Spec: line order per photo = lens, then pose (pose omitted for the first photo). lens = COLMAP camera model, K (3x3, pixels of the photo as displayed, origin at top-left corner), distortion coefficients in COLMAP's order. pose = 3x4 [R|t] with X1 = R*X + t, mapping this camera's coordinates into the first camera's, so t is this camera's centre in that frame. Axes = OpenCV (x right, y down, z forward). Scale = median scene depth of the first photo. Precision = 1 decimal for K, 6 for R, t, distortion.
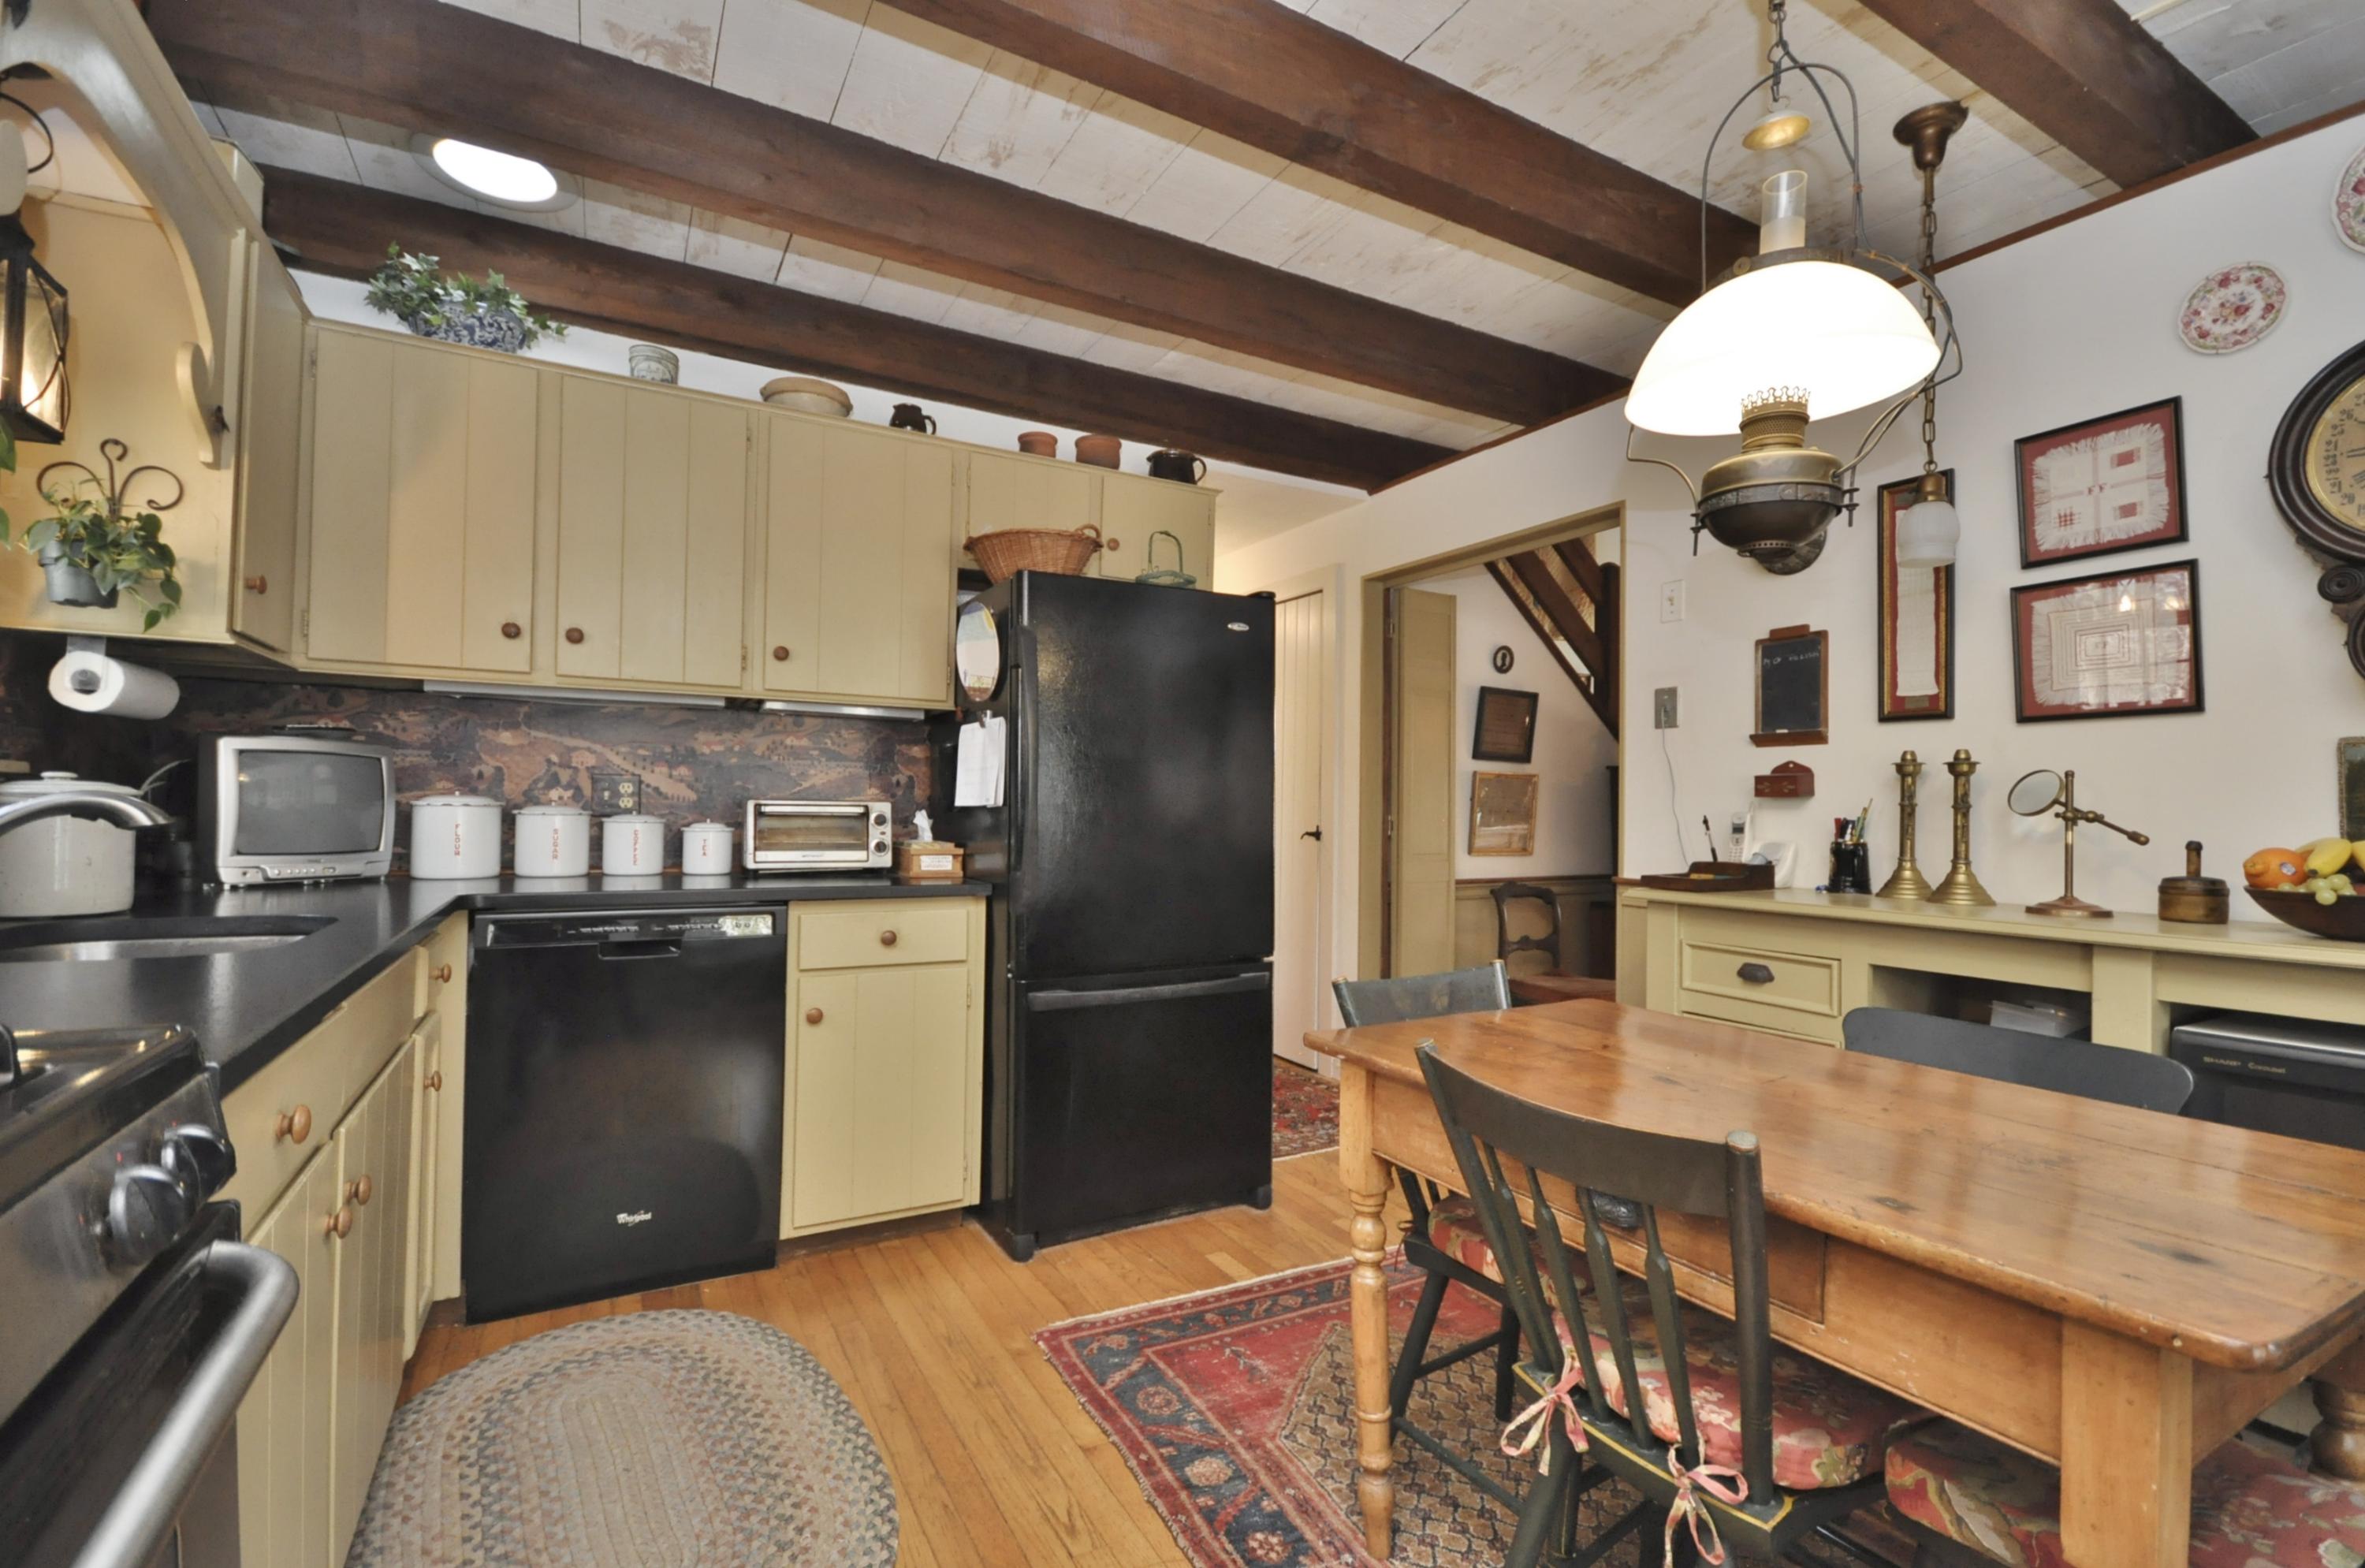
lens RADIAL K [[1048.2, 0, 1175.7], [0, 1048.2, 795.3], [0, 0, 1]] dist [-0.001984, -0.001037]
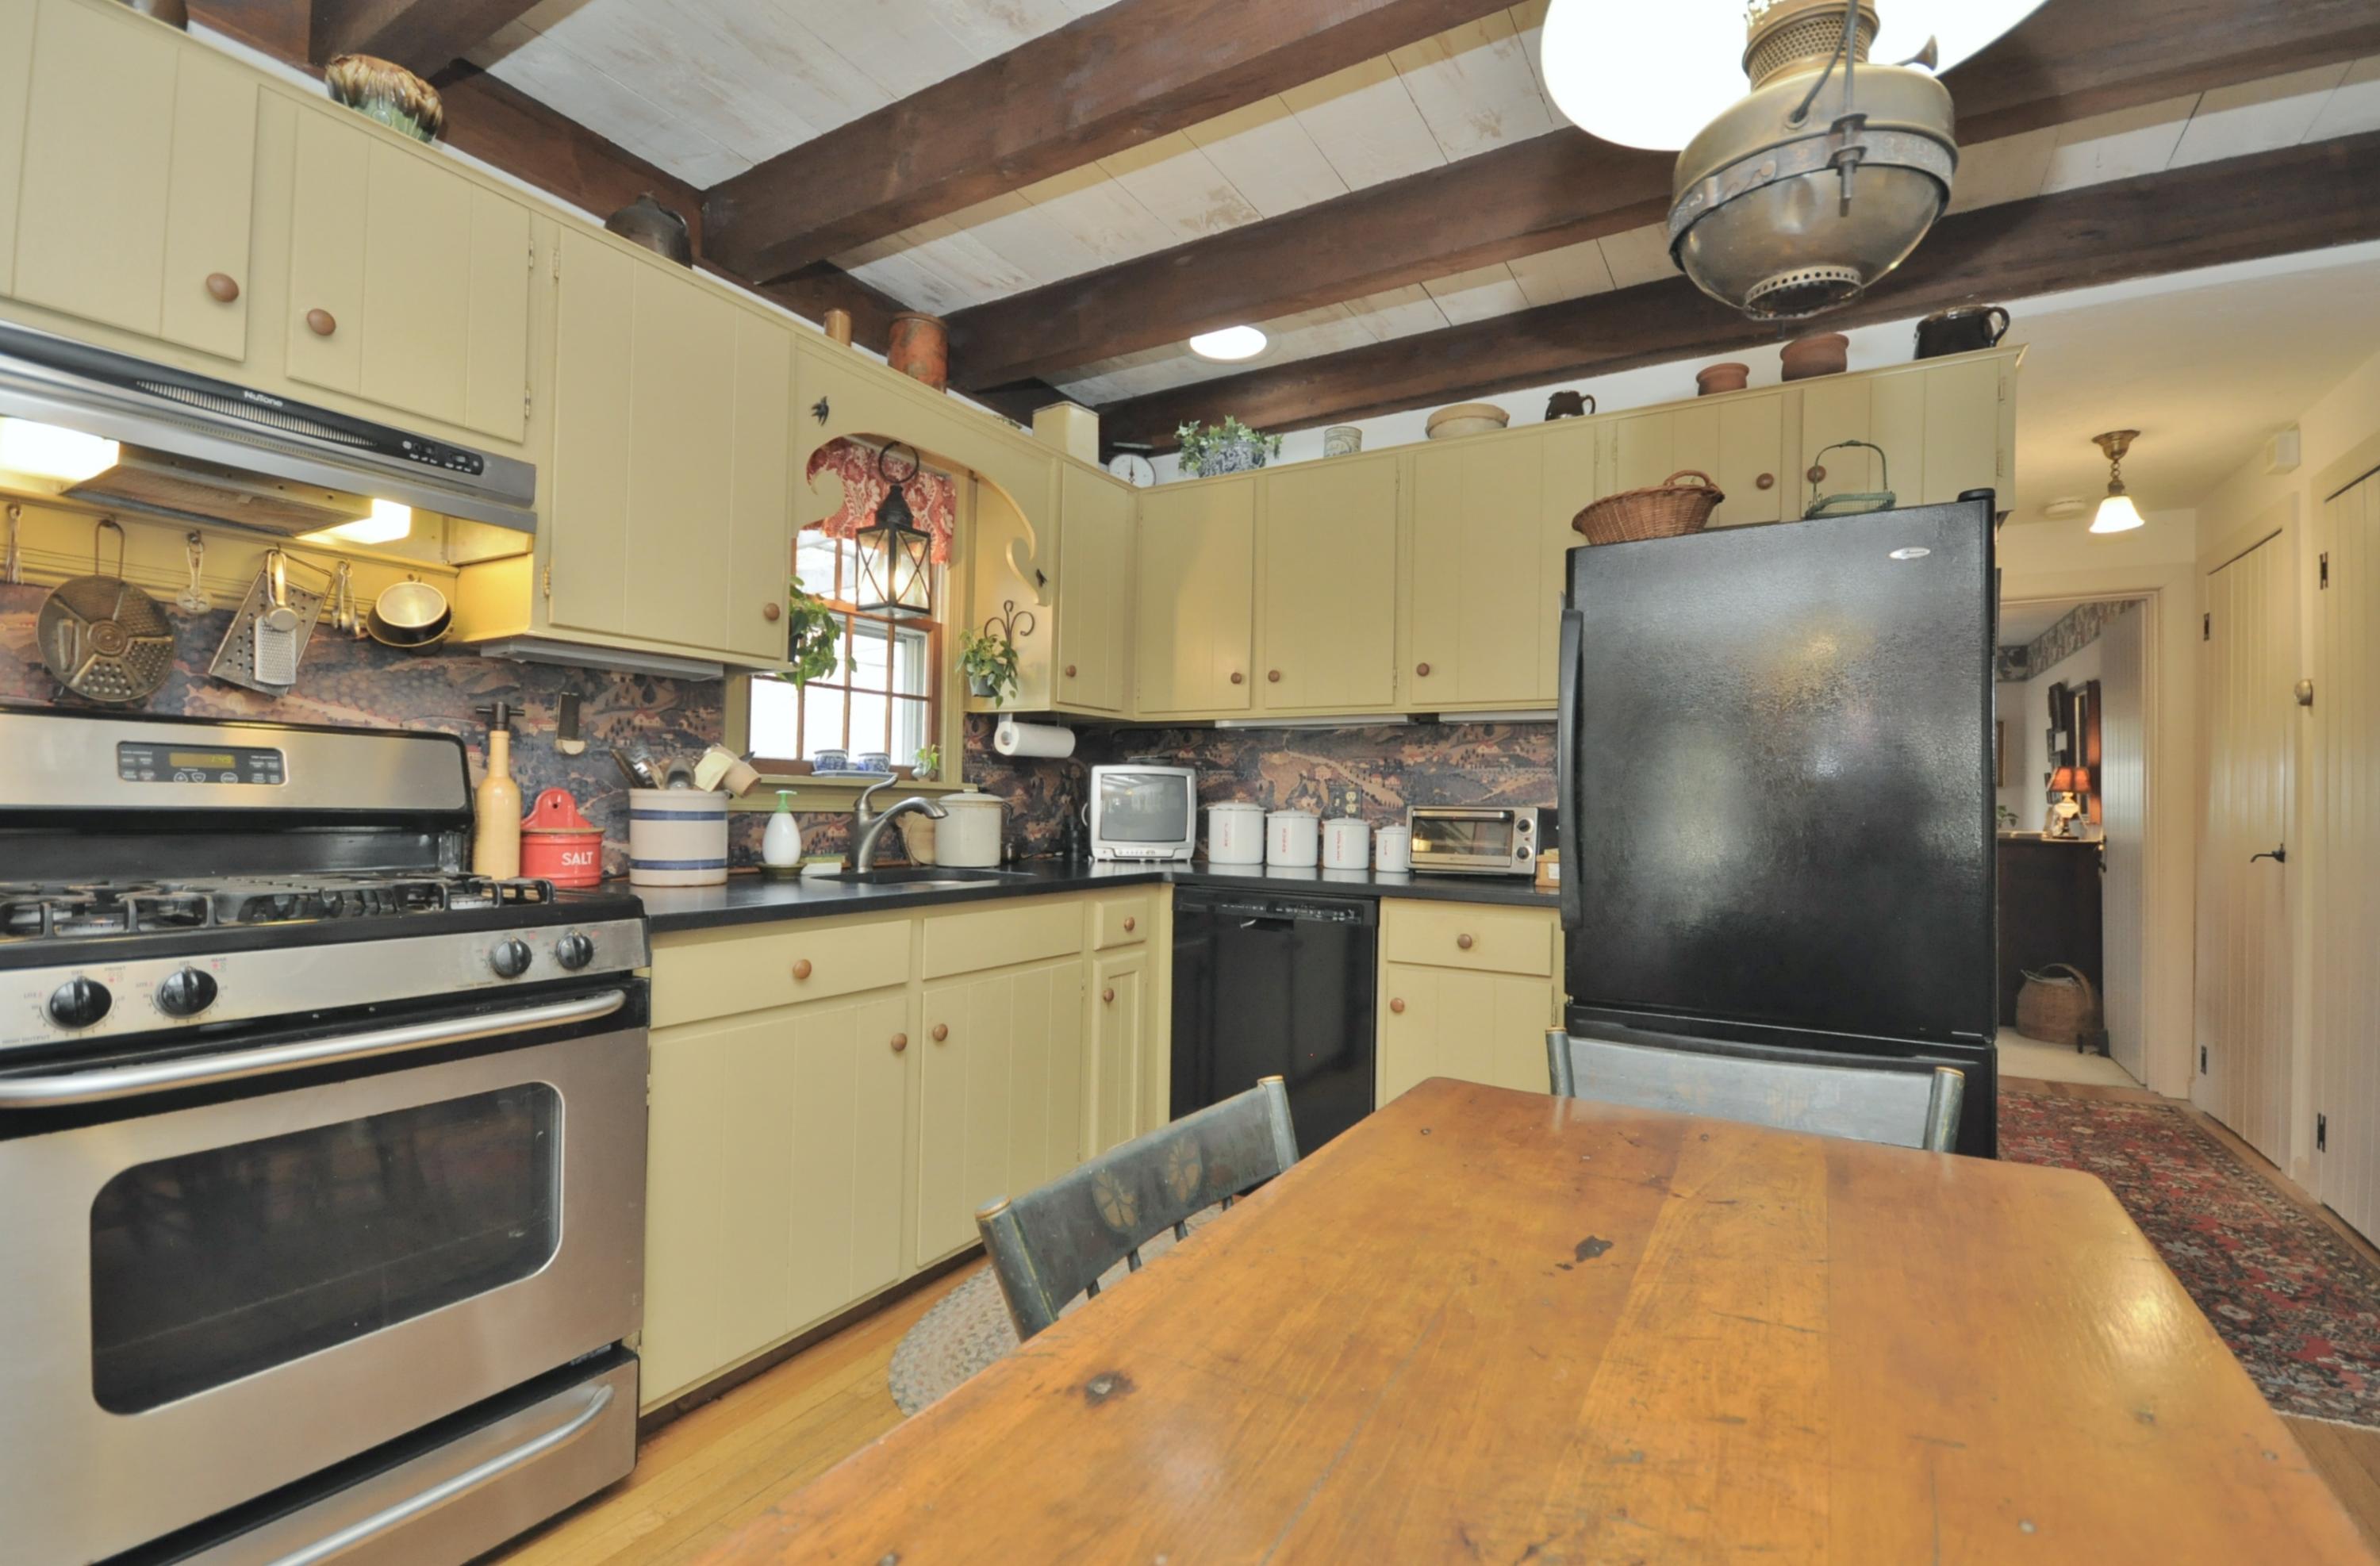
lens RADIAL K [[1054.8, 0, 1184.5], [0, 1054.8, 790.4], [0, 0, 1]] dist [-0.001984, -0.001037]
pose [[0.489148, -0.016677, -0.872042, 0.434342], [0.000174, 0.999819, -0.019023, 0.009314], [0.872201, 0.009153, 0.489062, 0.246039]]
